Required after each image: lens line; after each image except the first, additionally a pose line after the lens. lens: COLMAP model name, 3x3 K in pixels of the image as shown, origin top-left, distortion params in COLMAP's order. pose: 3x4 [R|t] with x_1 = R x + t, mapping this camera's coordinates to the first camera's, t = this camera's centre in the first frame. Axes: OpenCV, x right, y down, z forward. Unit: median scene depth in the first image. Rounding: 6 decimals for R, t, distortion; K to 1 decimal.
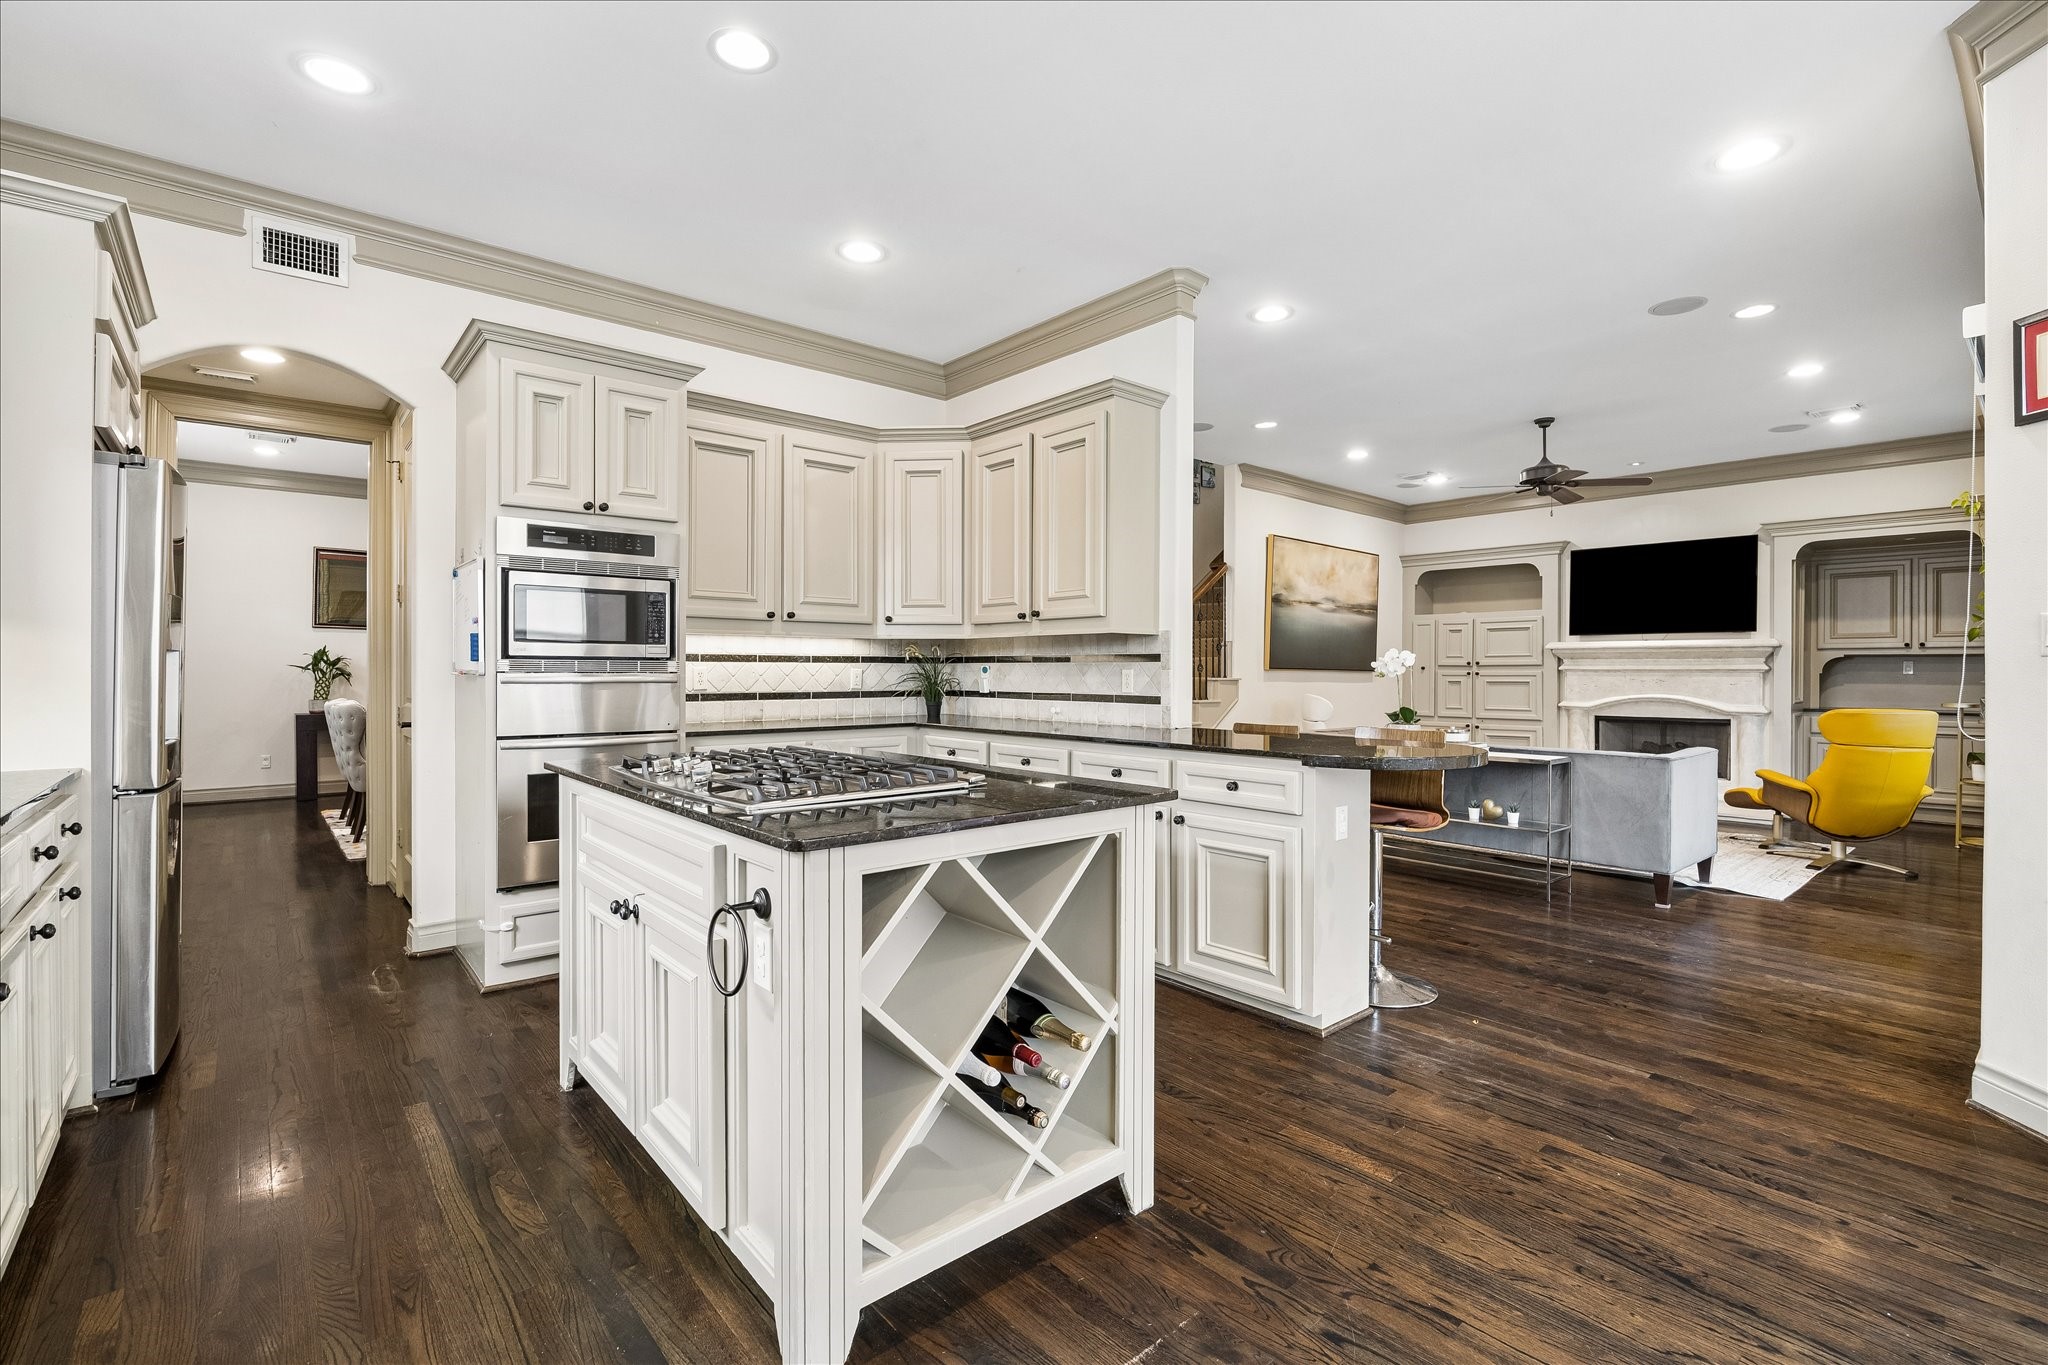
lens RADIAL K [[910.5, 0, 1027.6], [0, 910.5, 676.3], [0, 0, 1]] dist [-0.004803, -0.000677]
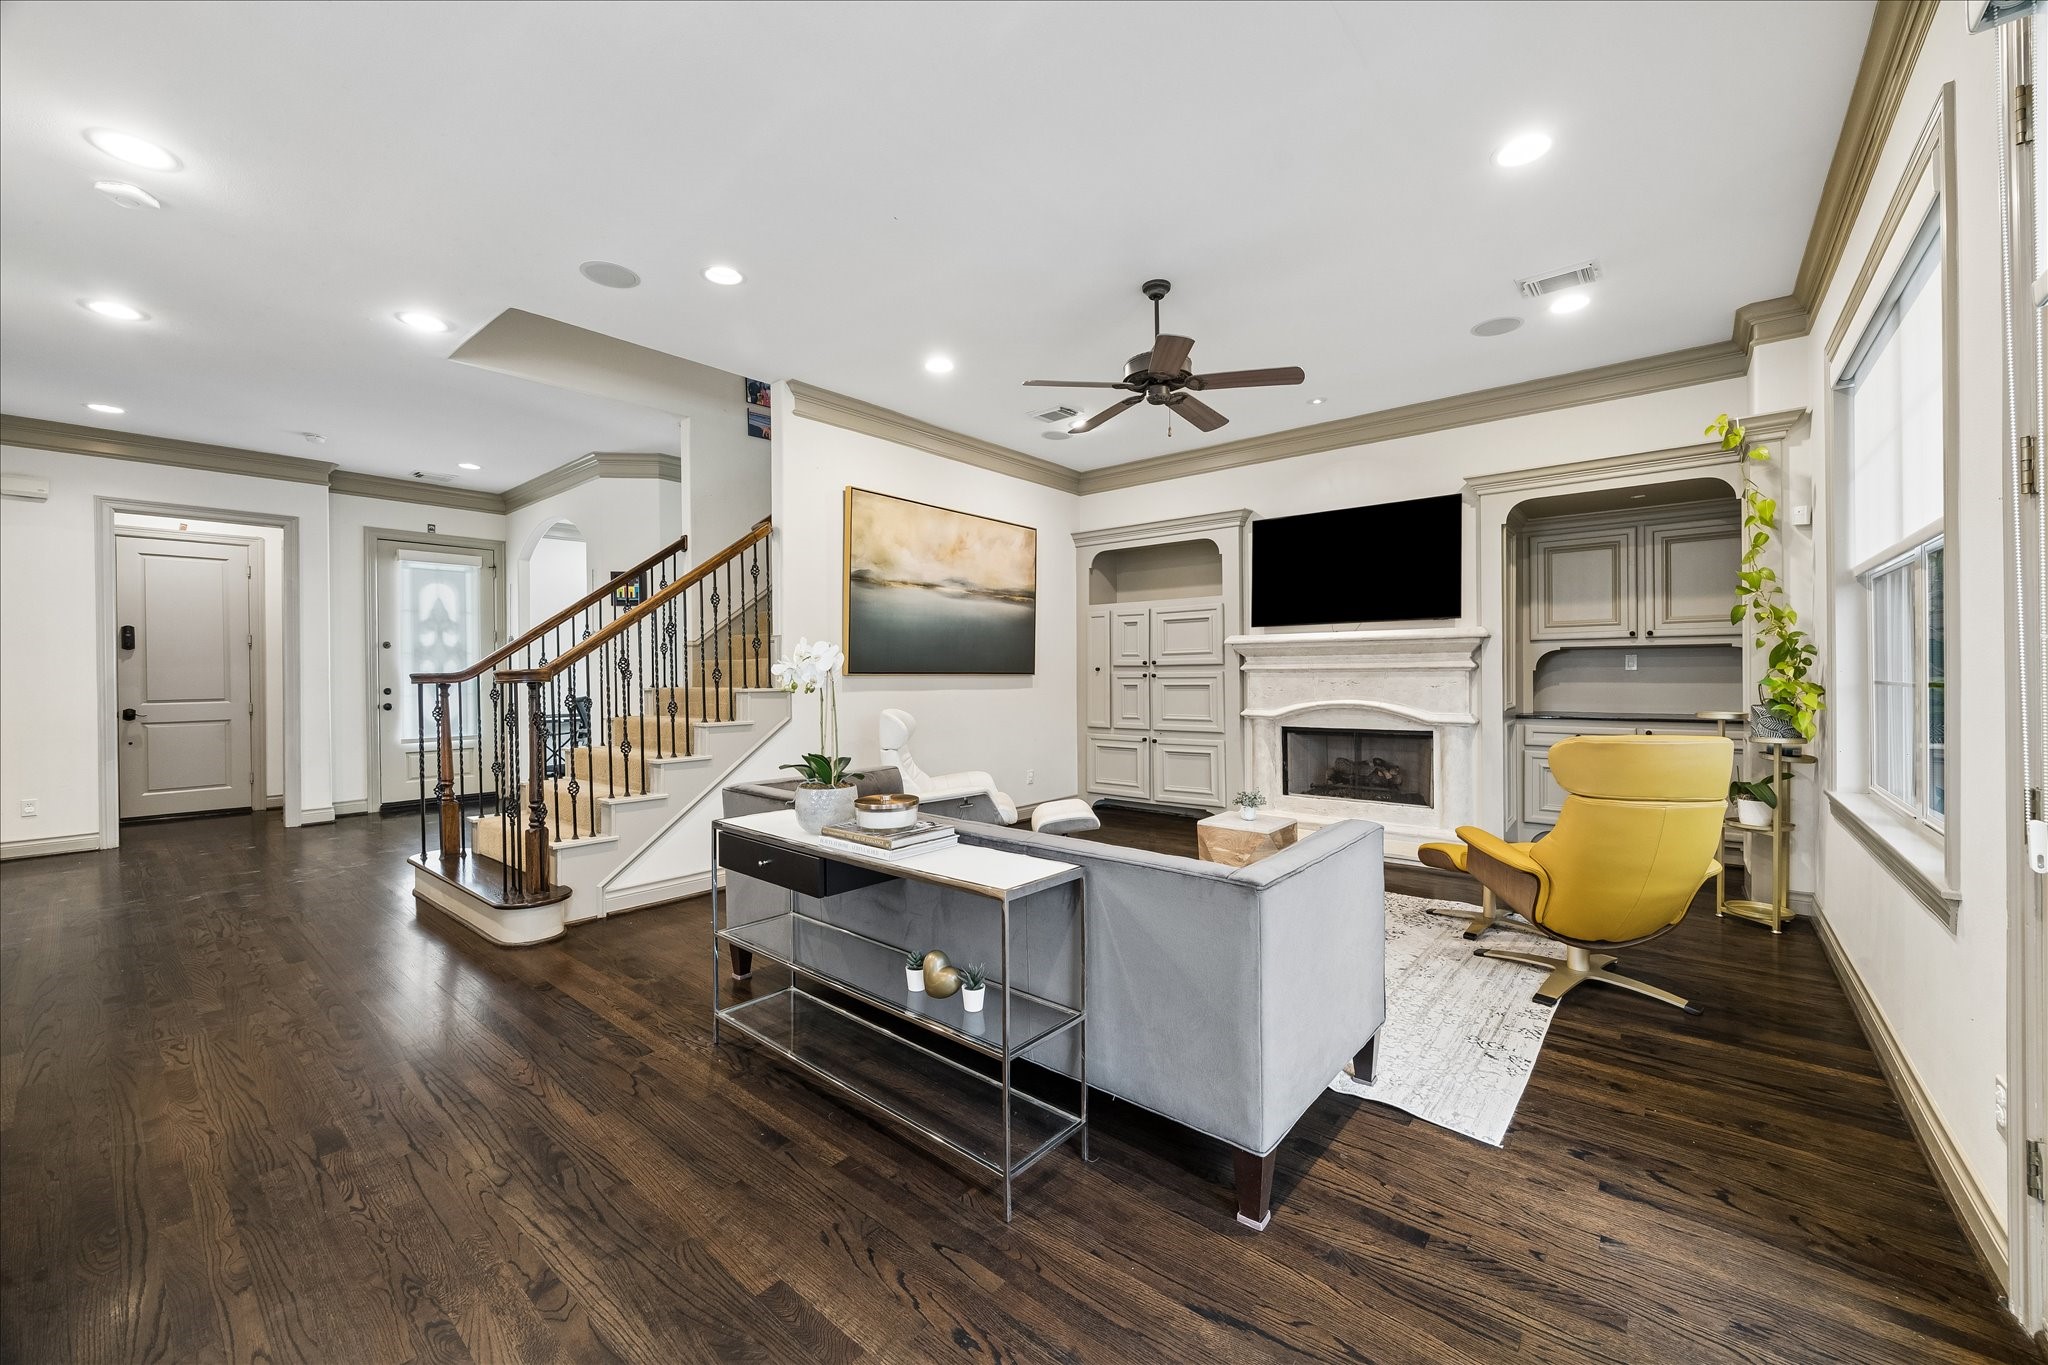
lens RADIAL K [[783.0, 0, 1025.2], [0, 783.0, 677.5], [0, 0, 1]] dist [0.001445, 0.000075]
pose [[0.987564, -0.014387, 0.156559, 0.313454], [0.014198, 0.999896, 0.002328, -0.005055], [-0.156576, -0.000077, 0.987666, 0.377511]]
